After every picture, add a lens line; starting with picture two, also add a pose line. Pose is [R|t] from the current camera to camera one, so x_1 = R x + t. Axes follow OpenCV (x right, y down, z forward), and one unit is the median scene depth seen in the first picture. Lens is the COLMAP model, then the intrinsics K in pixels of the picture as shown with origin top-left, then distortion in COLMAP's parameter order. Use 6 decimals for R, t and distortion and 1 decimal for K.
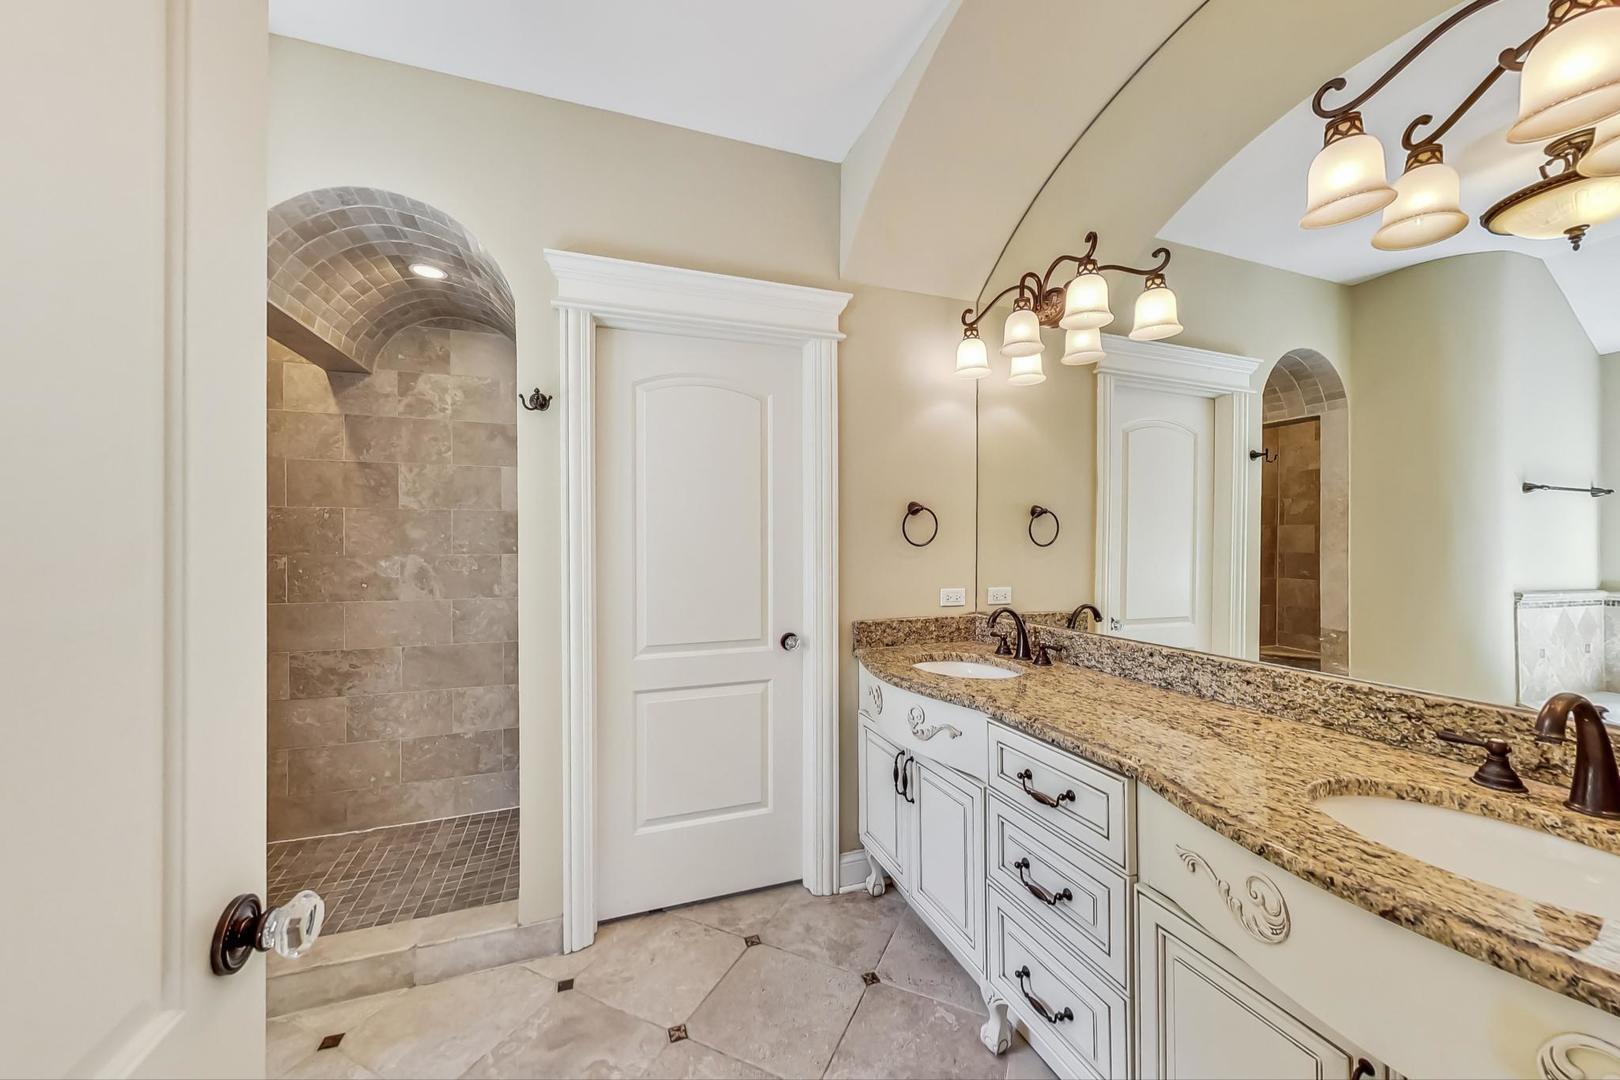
lens RADIAL K [[595.3, 0, 810.6], [0, 595.3, 542.5], [0, 0, 1]] dist [-0.000884, -0.000271]
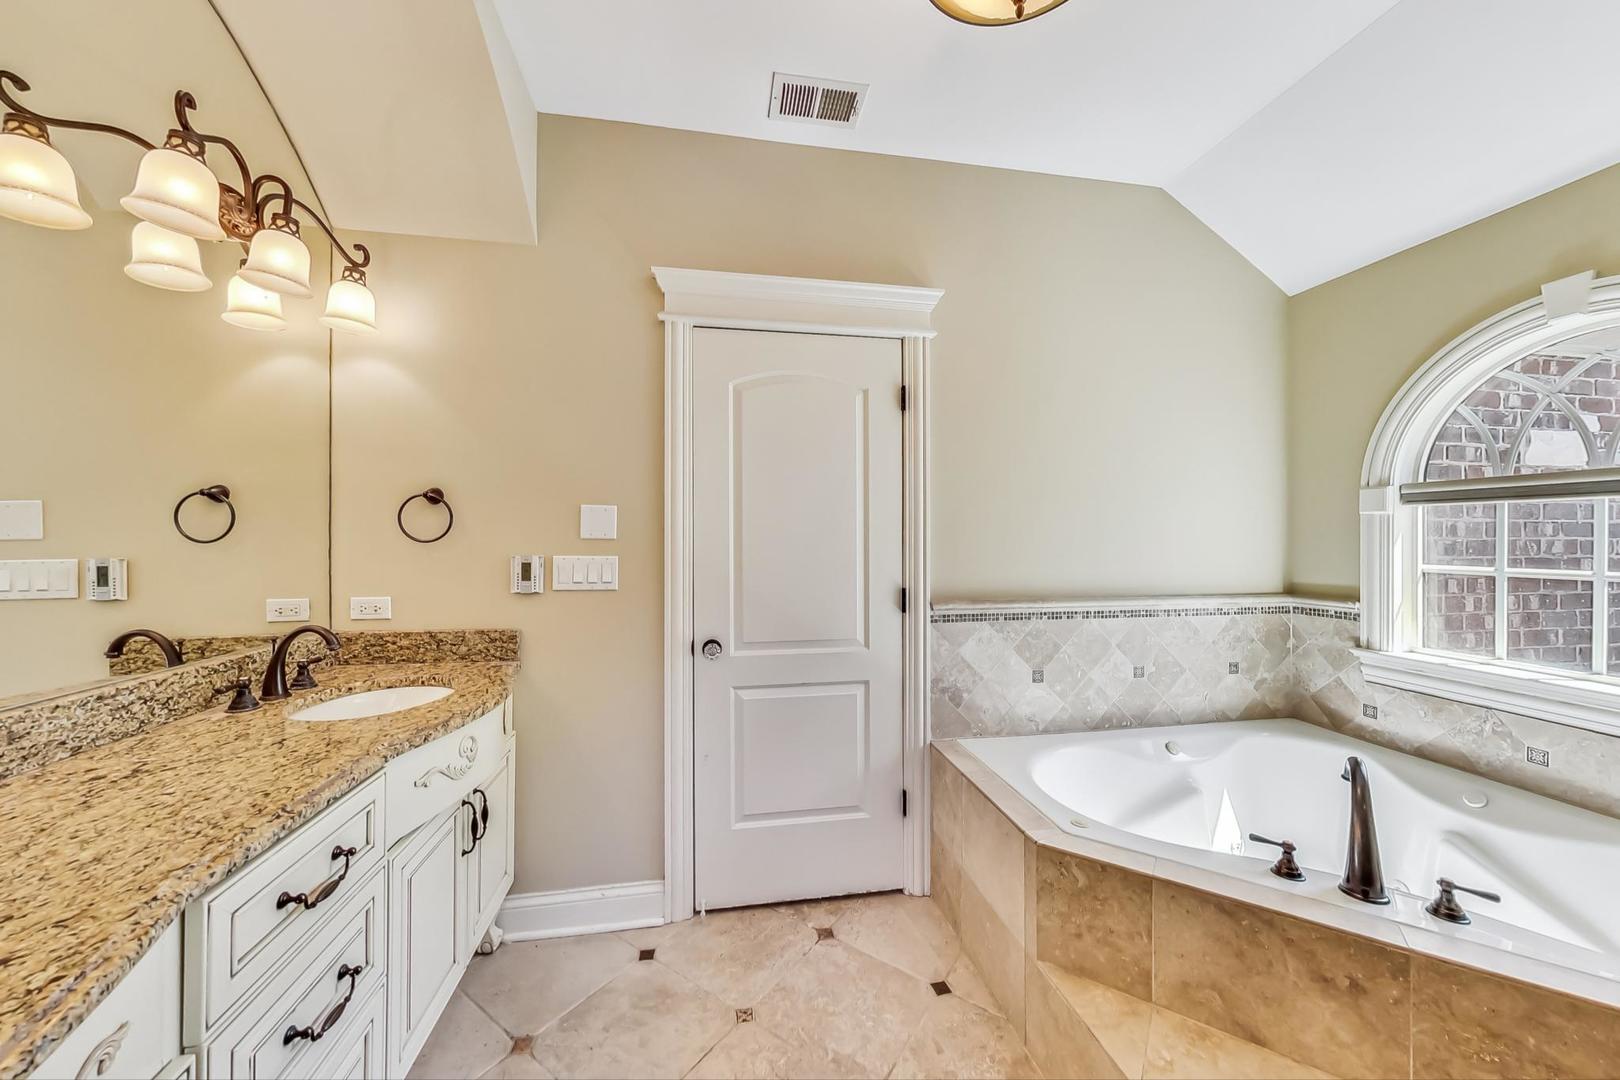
lens RADIAL K [[595.3, 0, 812.5], [0, 595.3, 536.1], [0, 0, 1]] dist [-0.000884, -0.000271]
pose [[-0.983372, -0.007998, 0.181425, -0.339488], [-0.008382, 0.999964, -0.001349, -0.016180], [-0.181408, -0.002847, -0.983404, 1.600371]]
